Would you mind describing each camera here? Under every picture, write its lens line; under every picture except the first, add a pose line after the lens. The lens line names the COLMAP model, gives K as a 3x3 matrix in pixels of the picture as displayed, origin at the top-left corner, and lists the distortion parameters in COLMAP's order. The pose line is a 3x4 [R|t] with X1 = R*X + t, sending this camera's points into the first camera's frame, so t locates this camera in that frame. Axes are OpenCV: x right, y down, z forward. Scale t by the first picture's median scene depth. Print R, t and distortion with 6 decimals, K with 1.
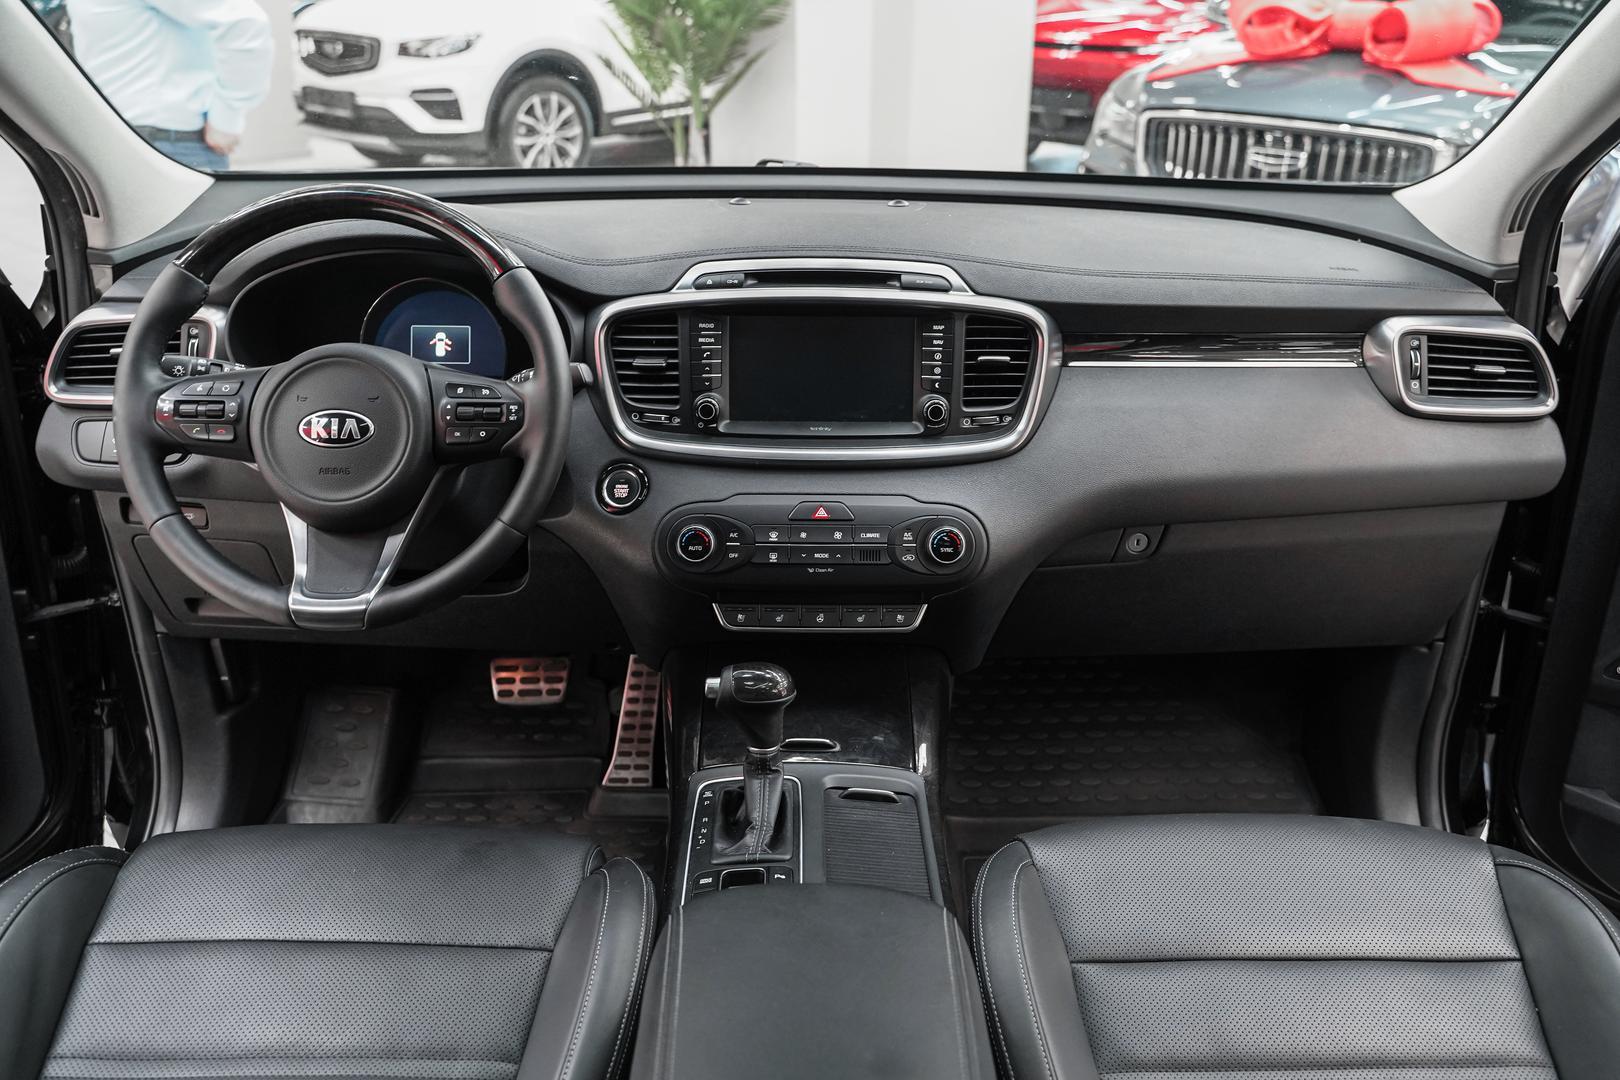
lens RADIAL K [[1302.6, 0, 815.9], [0, 1302.6, 533.9], [0, 0, 1]] dist [-0.012533, 0.002421]
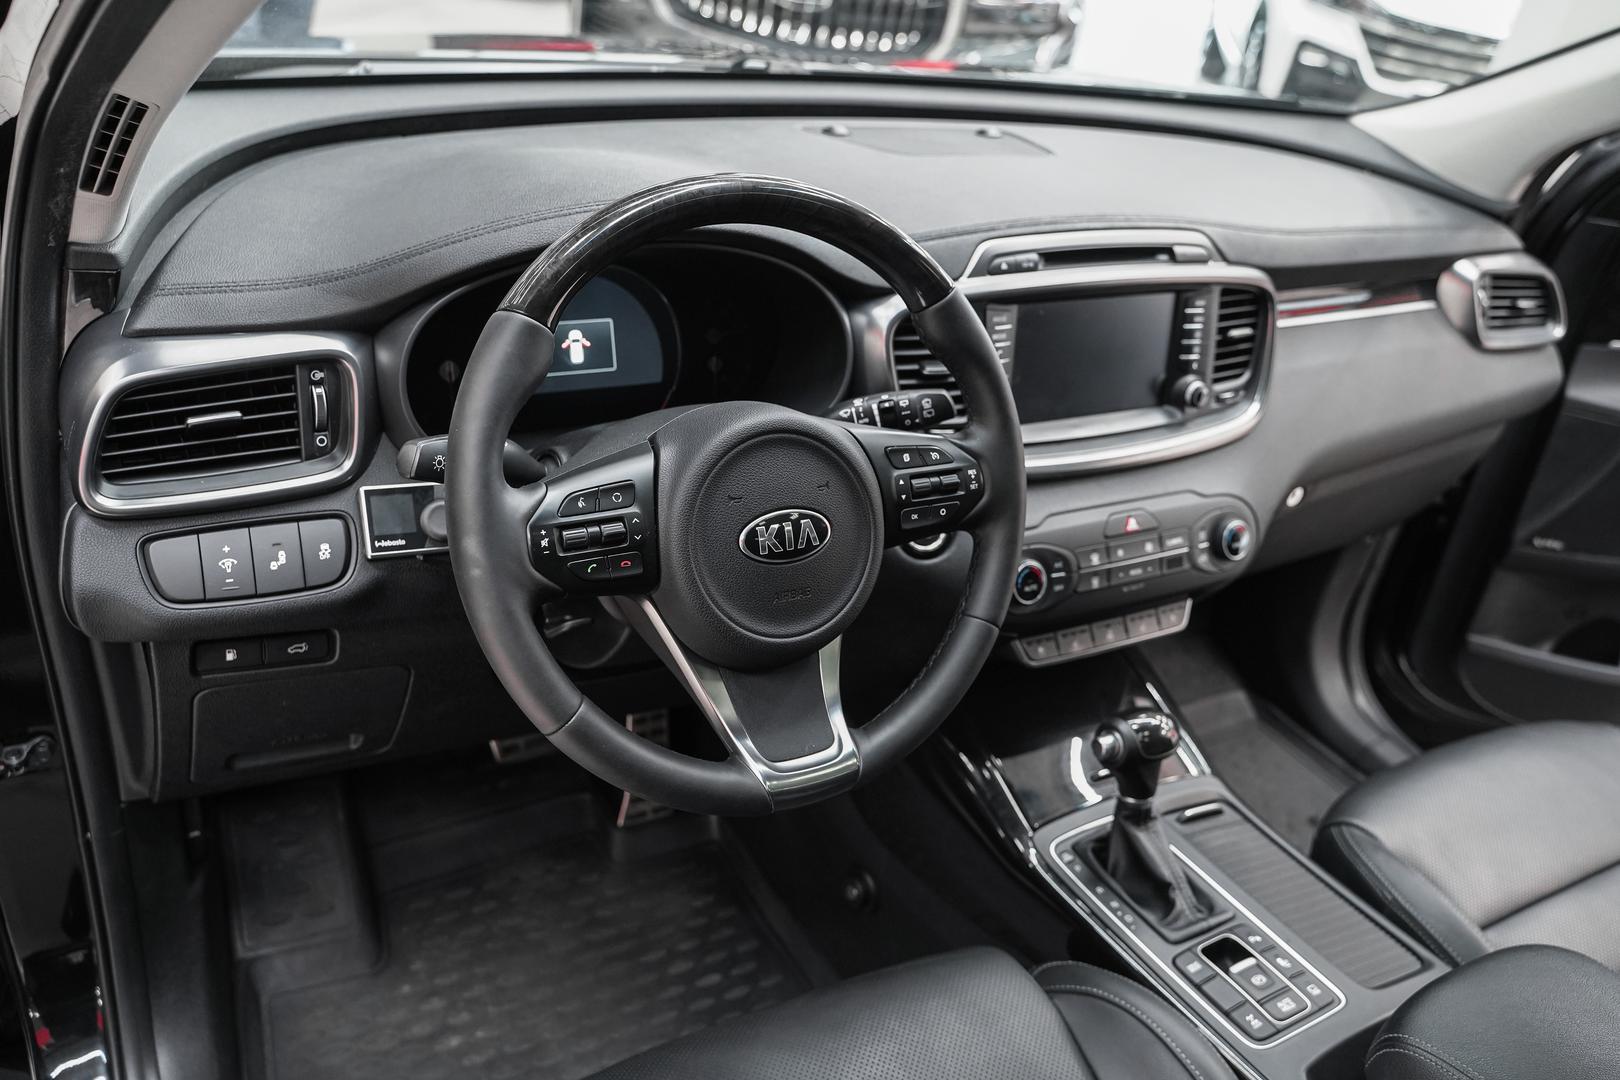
lens RADIAL K [[1304.5, 0, 804.9], [0, 1304.5, 533.7], [0, 0, 1]] dist [-0.011826, 0.006406]
pose [[0.868698, -0.147934, 0.472736, -0.600422], [0.076857, 0.983059, 0.166398, -0.172069], [-0.489343, -0.108216, 0.865351, 0.325997]]
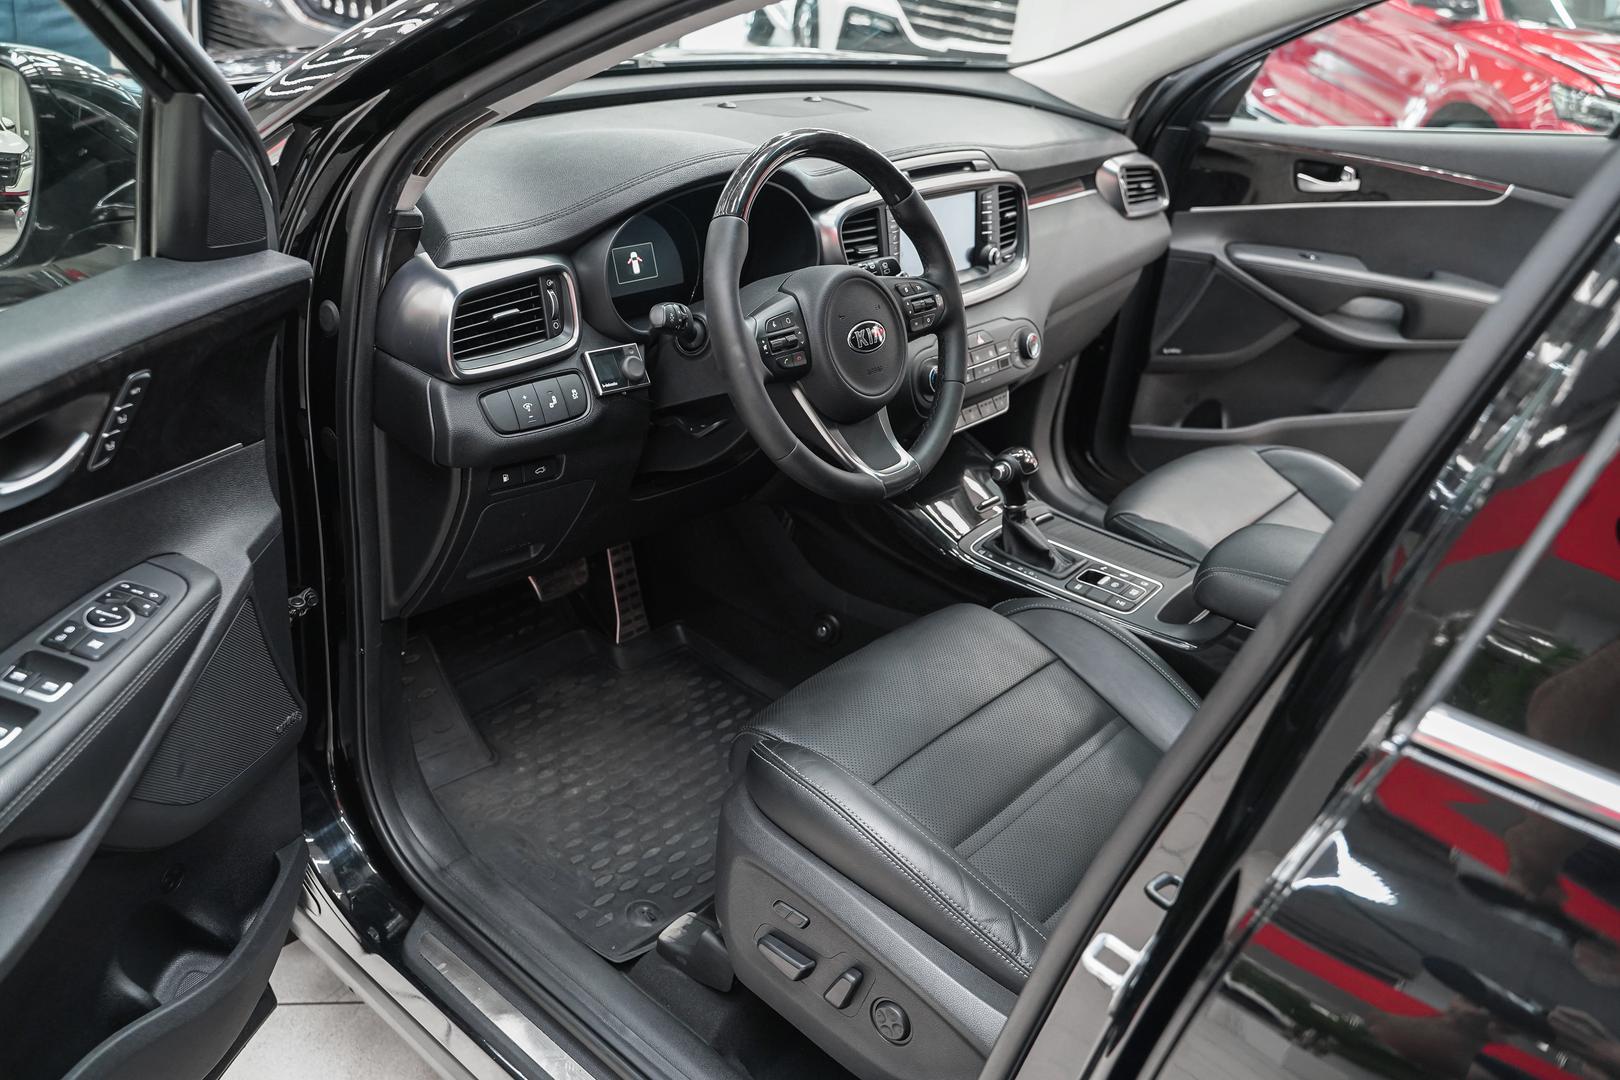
lens RADIAL K [[1304.5, 0, 804.9], [0, 1304.5, 533.7], [0, 0, 1]] dist [-0.011826, 0.006406]
pose [[0.647127, -0.293103, 0.703788, -1.140019], [0.187886, 0.955984, 0.225374, -0.164748], [-0.738868, -0.013614, 0.673713, 0.185171]]
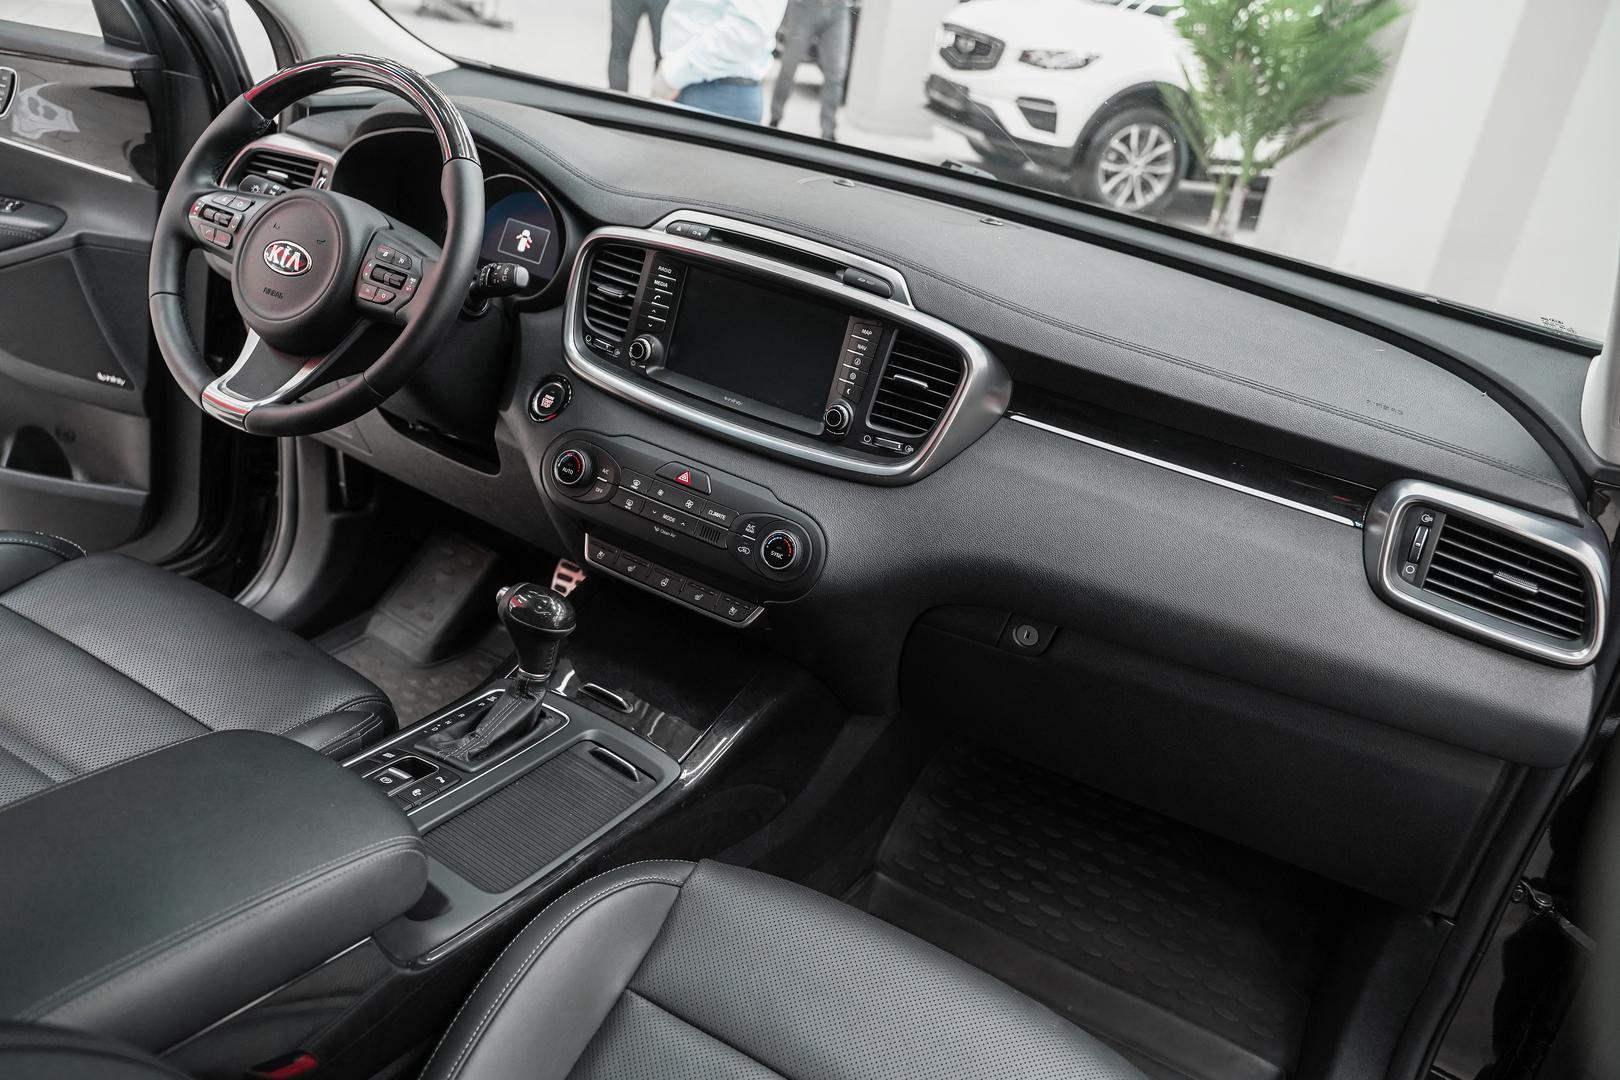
lens RADIAL K [[1304.5, 0, 804.9], [0, 1304.5, 533.7], [0, 0, 1]] dist [-0.011826, 0.006406]
pose [[0.852336, 0.325378, -0.409454, 0.484668], [-0.335370, 0.940786, 0.049488, -0.053731], [0.401311, 0.095138, 0.910987, 0.143094]]
